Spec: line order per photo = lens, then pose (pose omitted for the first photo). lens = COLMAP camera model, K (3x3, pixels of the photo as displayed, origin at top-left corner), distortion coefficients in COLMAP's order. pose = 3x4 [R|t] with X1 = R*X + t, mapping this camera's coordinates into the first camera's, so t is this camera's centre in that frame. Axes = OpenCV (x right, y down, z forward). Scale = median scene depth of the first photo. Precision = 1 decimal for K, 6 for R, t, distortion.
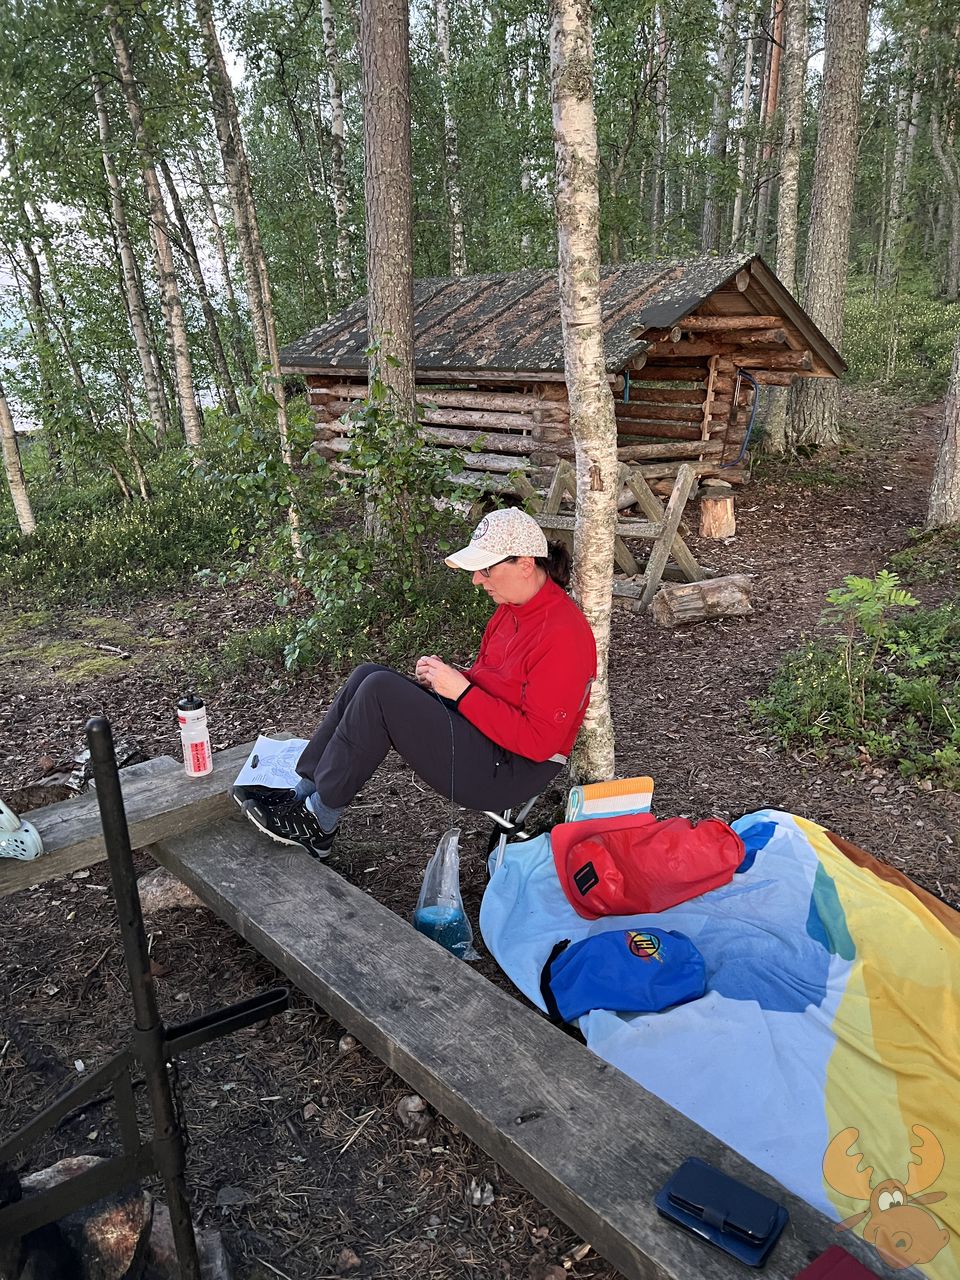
lens RADIAL K [[966.6, 0, 479.6], [0, 966.6, 639.7], [0, 0, 1]] dist [0.020557, -0.025639]
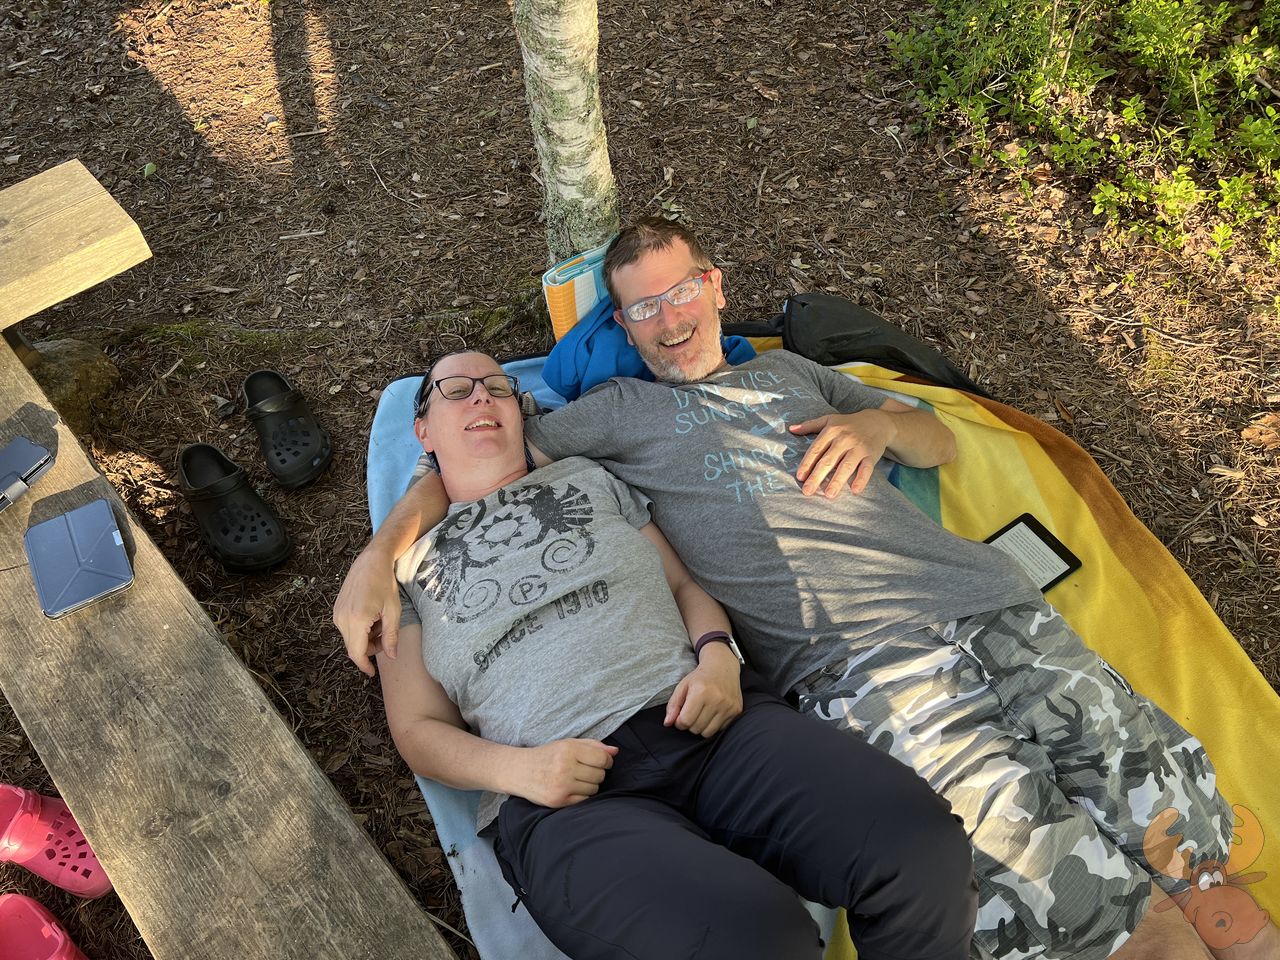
lens RADIAL K [[966.6, 0, 639.9], [0, 966.6, 480.2], [0, 0, 1]] dist [0.020557, -0.025639]
pose [[0.999842, 0.003381, 0.017453, 0.205076], [-0.013166, 0.800506, 0.599180, -0.164598], [-0.011945, -0.599315, 0.800424, 0.623360]]
